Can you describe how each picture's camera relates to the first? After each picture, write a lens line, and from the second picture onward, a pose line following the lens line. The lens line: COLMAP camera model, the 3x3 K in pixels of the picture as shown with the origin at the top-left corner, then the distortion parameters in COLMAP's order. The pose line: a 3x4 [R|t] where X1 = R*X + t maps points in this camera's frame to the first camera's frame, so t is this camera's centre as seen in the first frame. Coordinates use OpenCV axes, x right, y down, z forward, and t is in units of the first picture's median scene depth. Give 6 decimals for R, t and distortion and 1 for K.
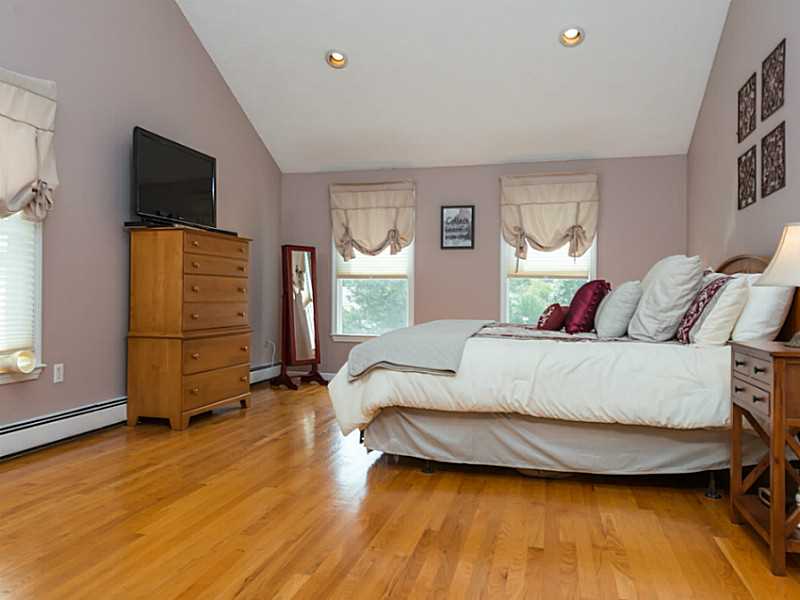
lens RADIAL K [[613.2, 0, 401.6], [0, 613.2, 297.7], [0, 0, 1]] dist [0.019442, -0.002330]
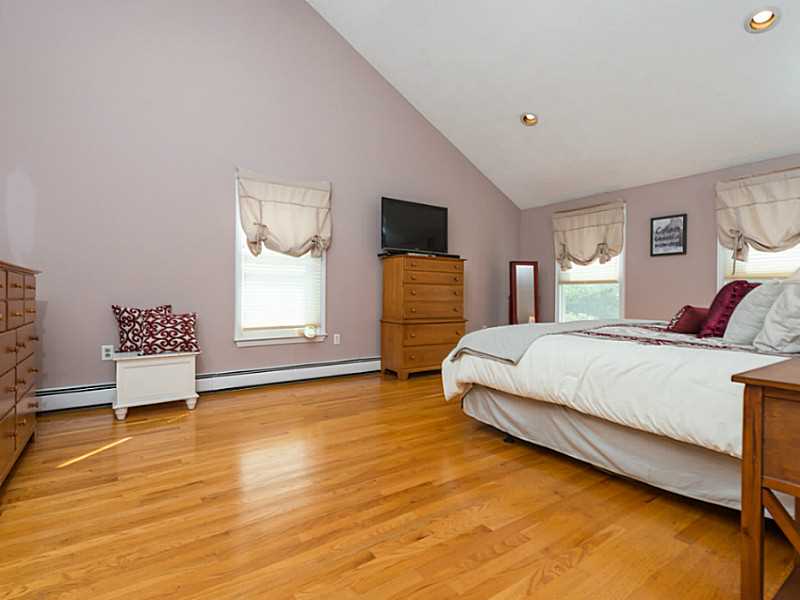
lens RADIAL K [[399.8, 0, 397.5], [0, 399.8, 300.0], [0, 0, 1]] dist [0.010734, -0.004091]
pose [[0.740404, 0.005761, -0.672138, 0.336349], [-0.004316, 0.999983, 0.003816, 0.000120], [0.672149, 0.000075, 0.740416, 0.214110]]
